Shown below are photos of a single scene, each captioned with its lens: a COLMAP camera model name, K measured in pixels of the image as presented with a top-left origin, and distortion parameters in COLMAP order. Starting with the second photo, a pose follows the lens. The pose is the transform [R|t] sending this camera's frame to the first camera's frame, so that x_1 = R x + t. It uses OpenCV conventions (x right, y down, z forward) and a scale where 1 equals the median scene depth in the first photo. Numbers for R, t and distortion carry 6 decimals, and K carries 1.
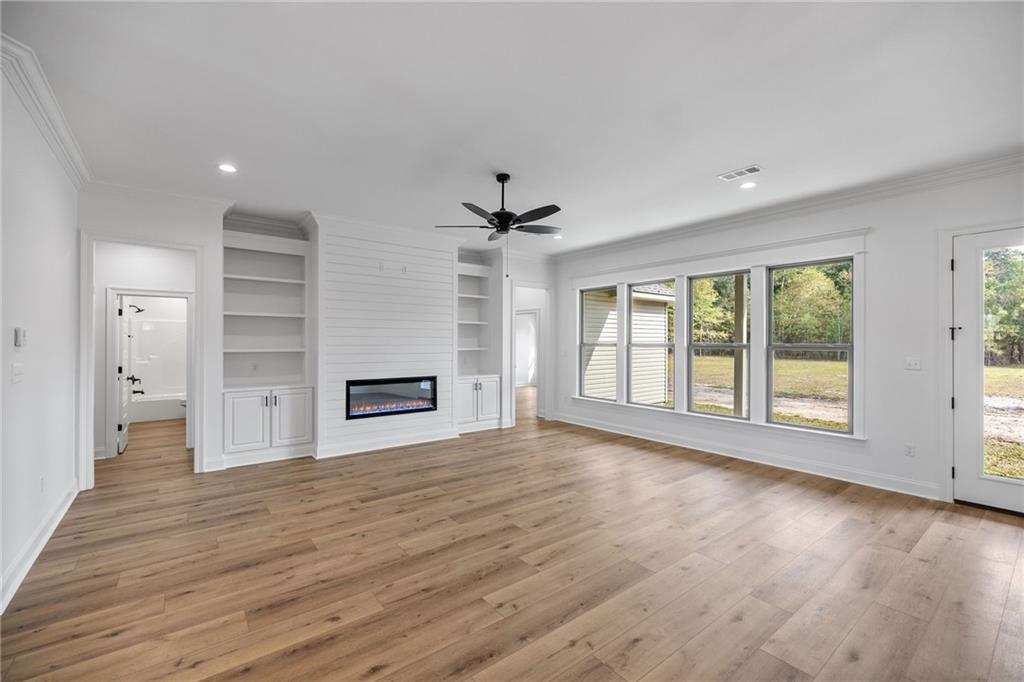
lens RADIAL K [[430.4, 0, 510.2], [0, 430.4, 339.9], [0, 0, 1]] dist [0.001391, -0.000145]
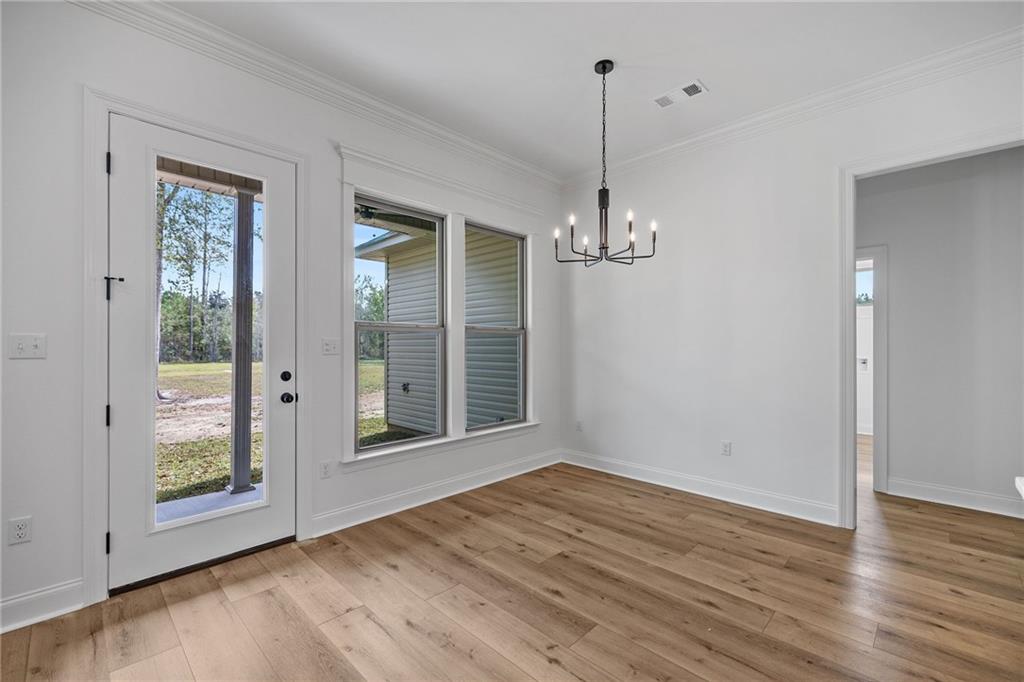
lens RADIAL K [[438.4, 0, 490.7], [0, 438.4, 343.9], [0, 0, 1]] dist [0.000739, -0.000072]
pose [[-0.113681, -0.001028, 0.993517, 0.319433], [-0.009988, 0.999950, -0.000108, 0.038893], [-0.993467, -0.009935, -0.113686, 0.443274]]
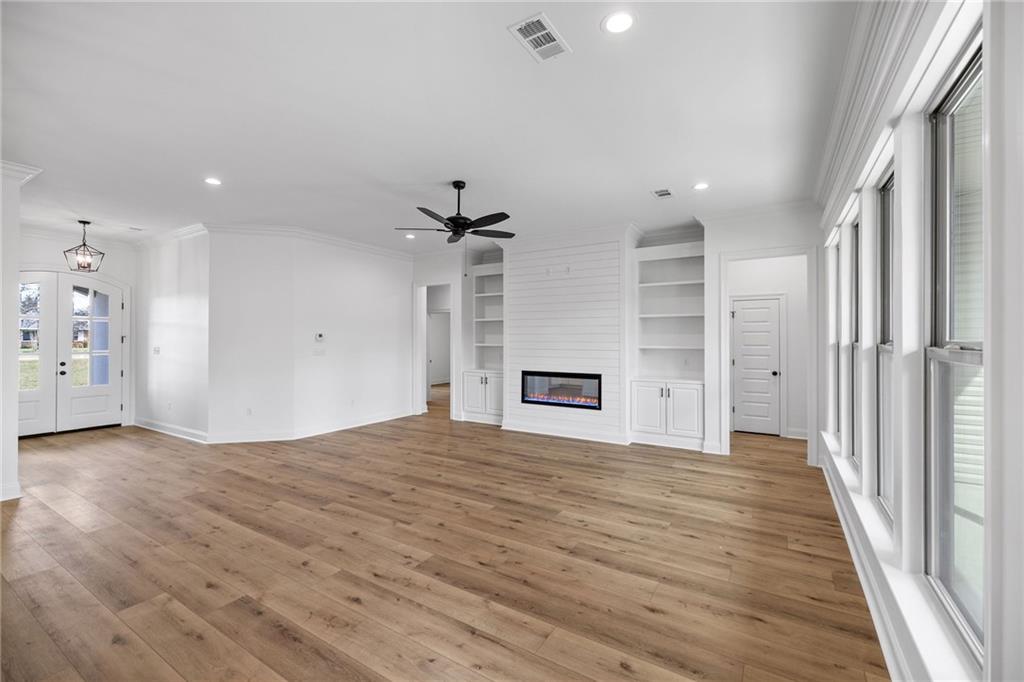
lens RADIAL K [[430.4, 0, 510.2], [0, 430.4, 339.9], [0, 0, 1]] dist [0.001391, -0.000145]
pose [[0.347955, 0.000221, -0.937511, 0.814445], [0.005553, 0.999982, 0.002296, 0.005001], [0.937495, -0.006005, 0.347947, 0.593159]]
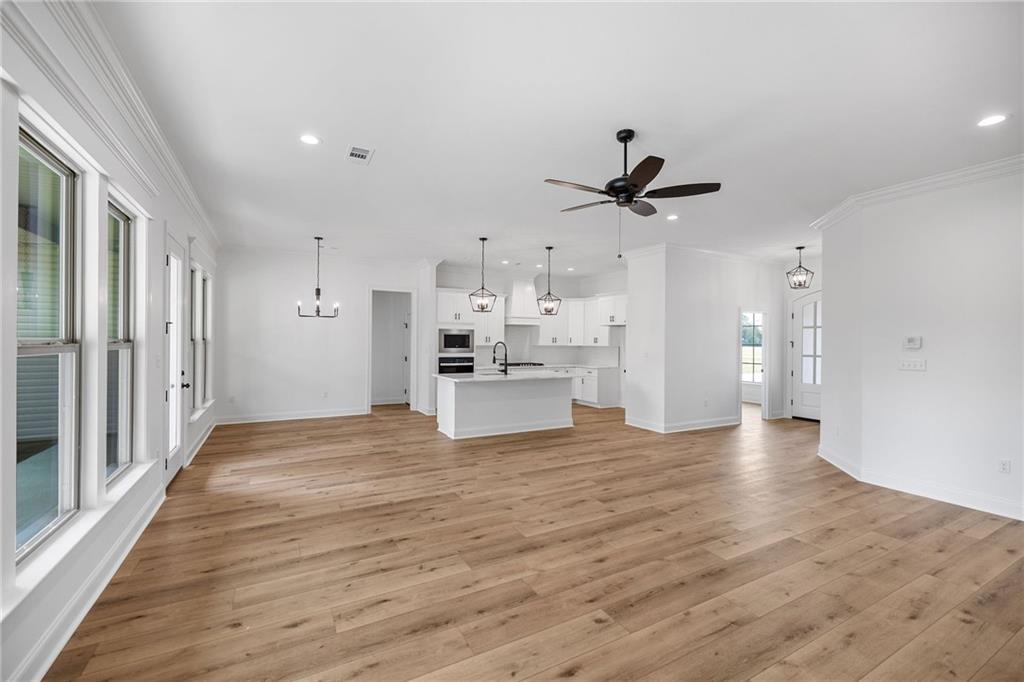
lens RADIAL K [[430.4, 0, 510.2], [0, 430.4, 339.9], [0, 0, 1]] dist [0.001391, -0.000145]
pose [[-0.987567, -0.011591, 0.156772, 0.050750], [-0.012677, 0.999902, -0.005928, 0.006471], [-0.156688, -0.007842, -0.987617, 1.441592]]
